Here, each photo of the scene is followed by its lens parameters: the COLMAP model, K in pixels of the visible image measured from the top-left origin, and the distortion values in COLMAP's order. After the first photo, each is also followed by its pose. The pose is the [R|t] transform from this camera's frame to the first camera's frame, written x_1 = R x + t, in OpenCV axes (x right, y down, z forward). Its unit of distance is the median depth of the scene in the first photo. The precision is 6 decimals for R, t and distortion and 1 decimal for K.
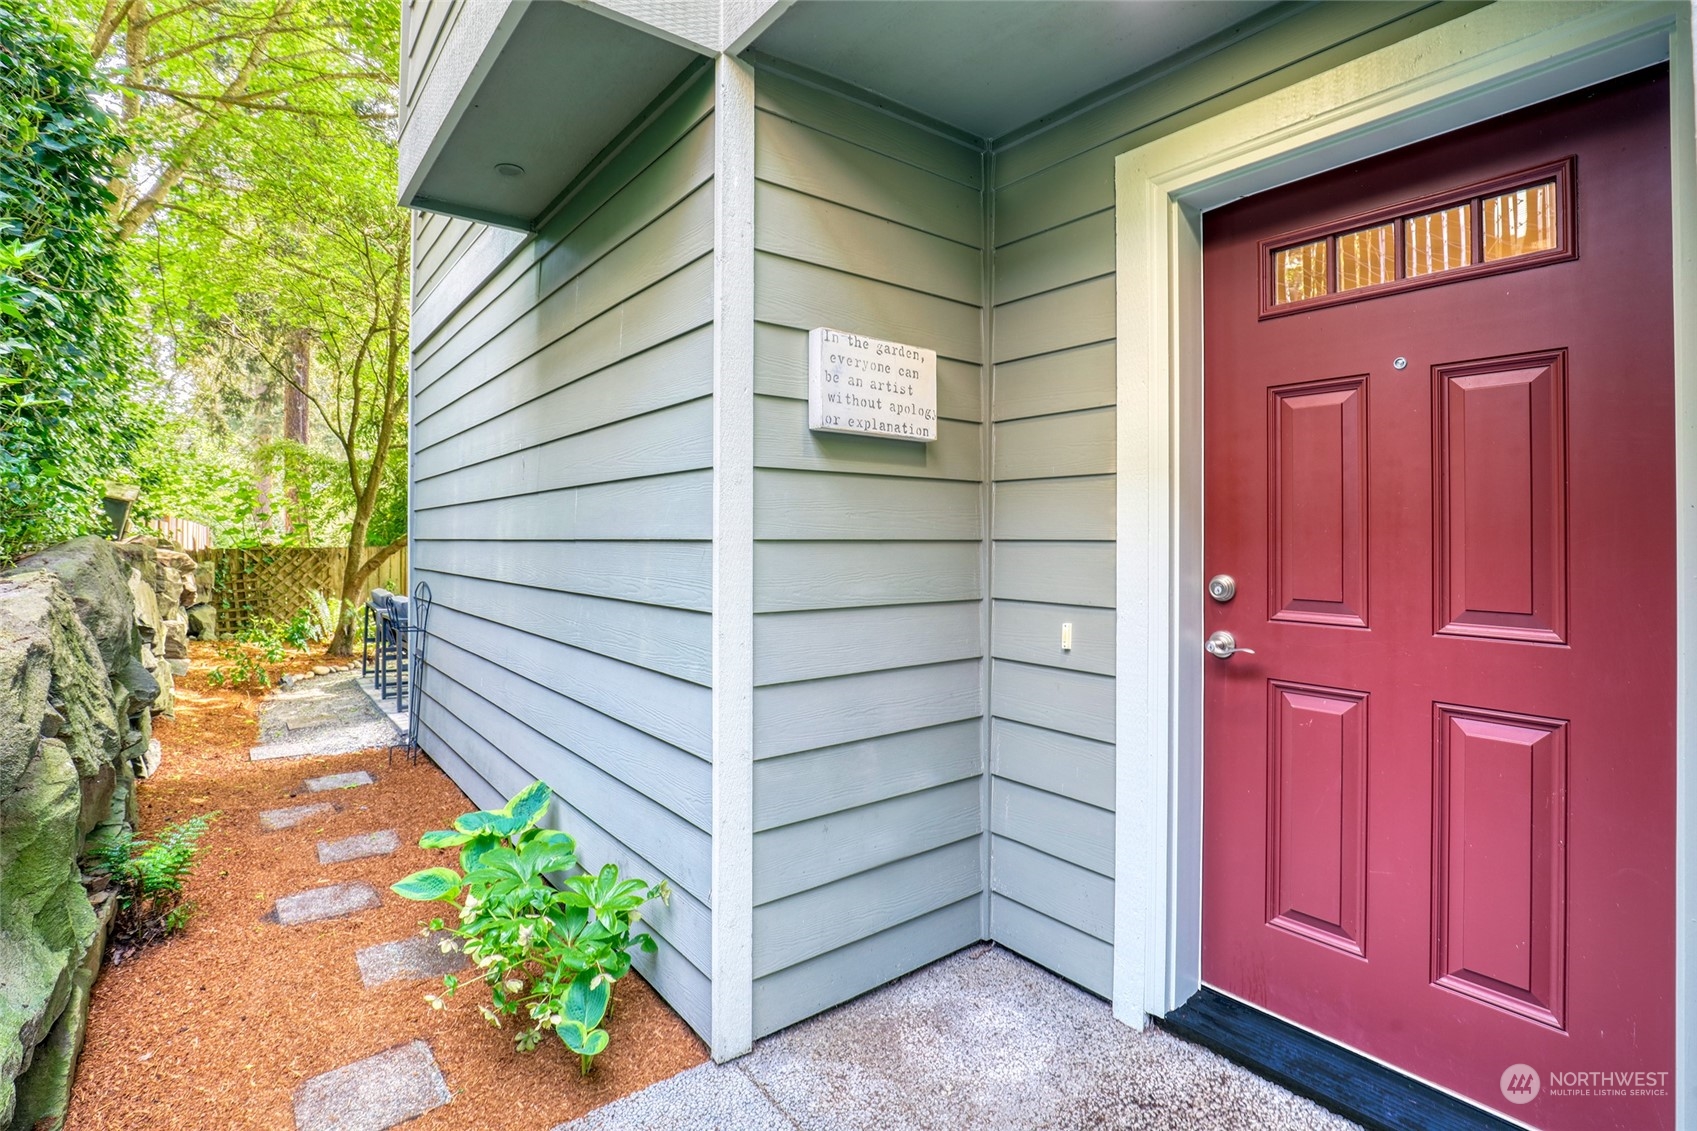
lens RADIAL K [[802.5, 0, 804.7], [0, 802.5, 536.4], [0, 0, 1]] dist [-0.004732, -0.000275]
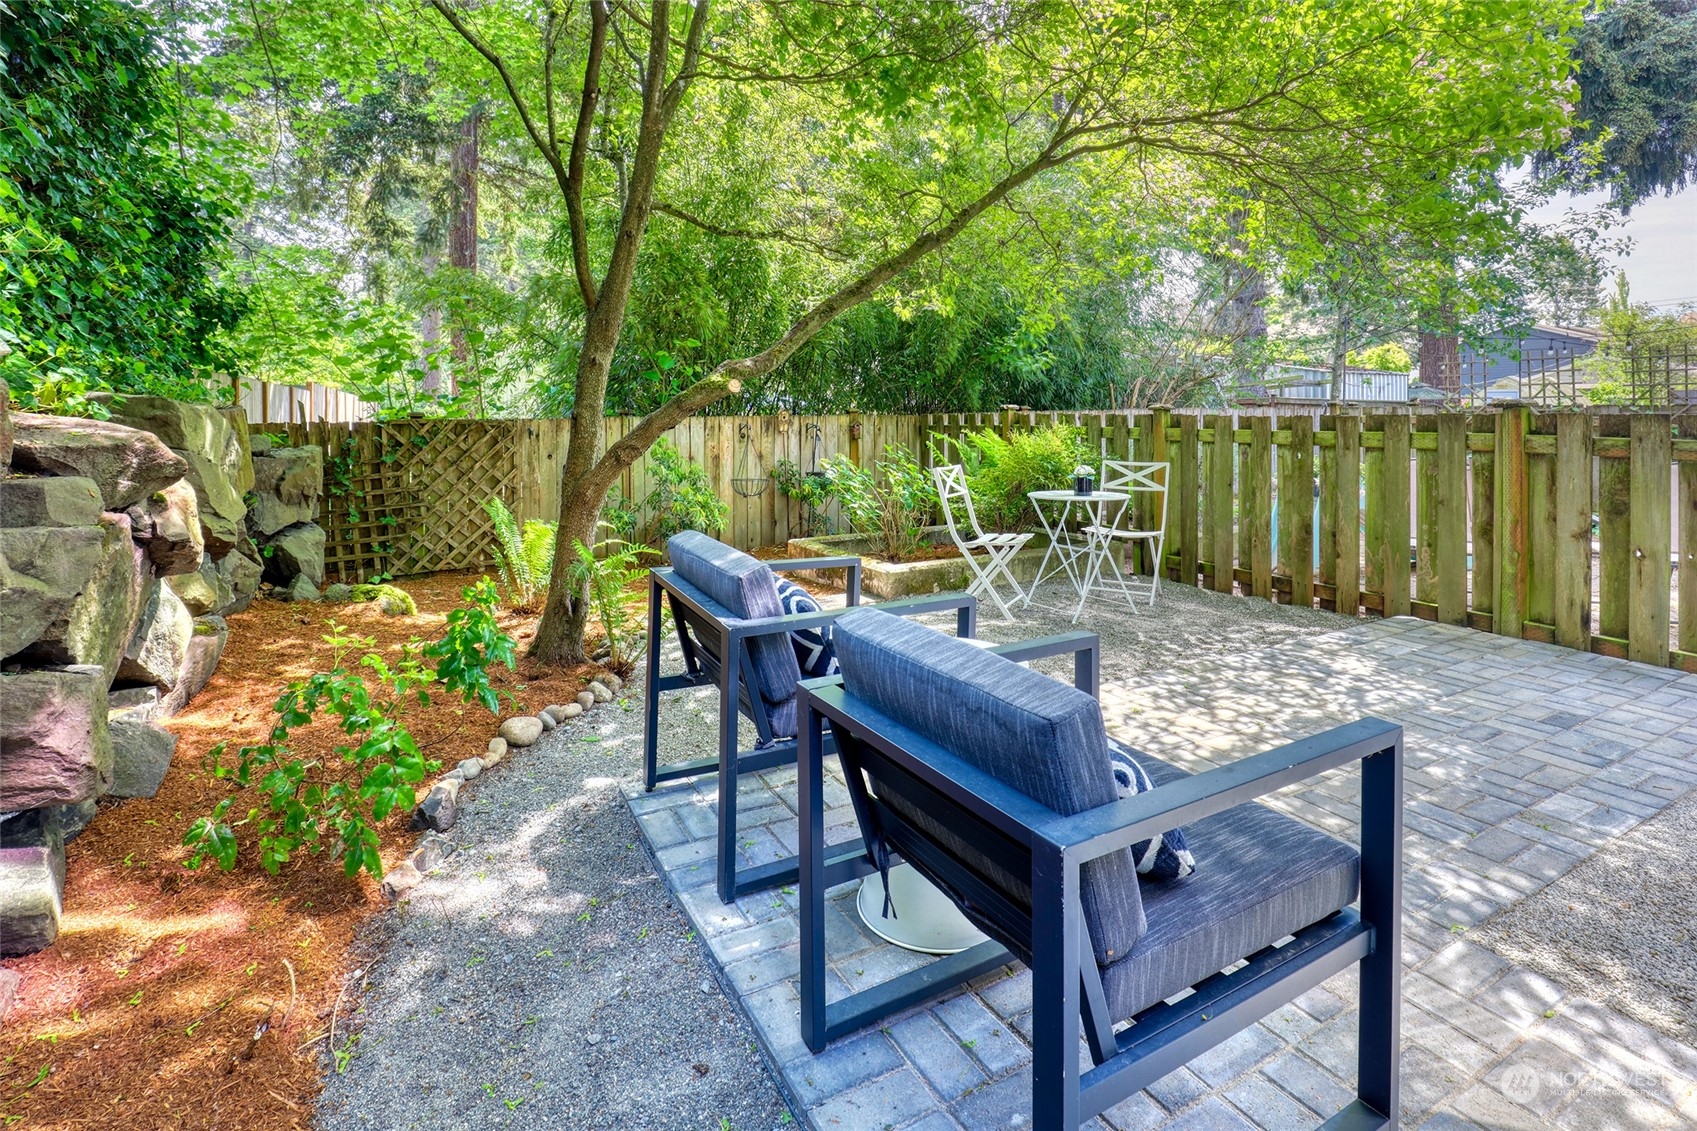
lens RADIAL K [[802.5, 0, 853.6], [0, 802.5, 418.0], [0, 0, 1]] dist [-0.004732, -0.000275]
pose [[0.993310, -0.008380, -0.115174, -0.277874], [0.009649, 0.999899, 0.010466, 0.009313], [0.115075, -0.011507, 0.993290, 0.442139]]
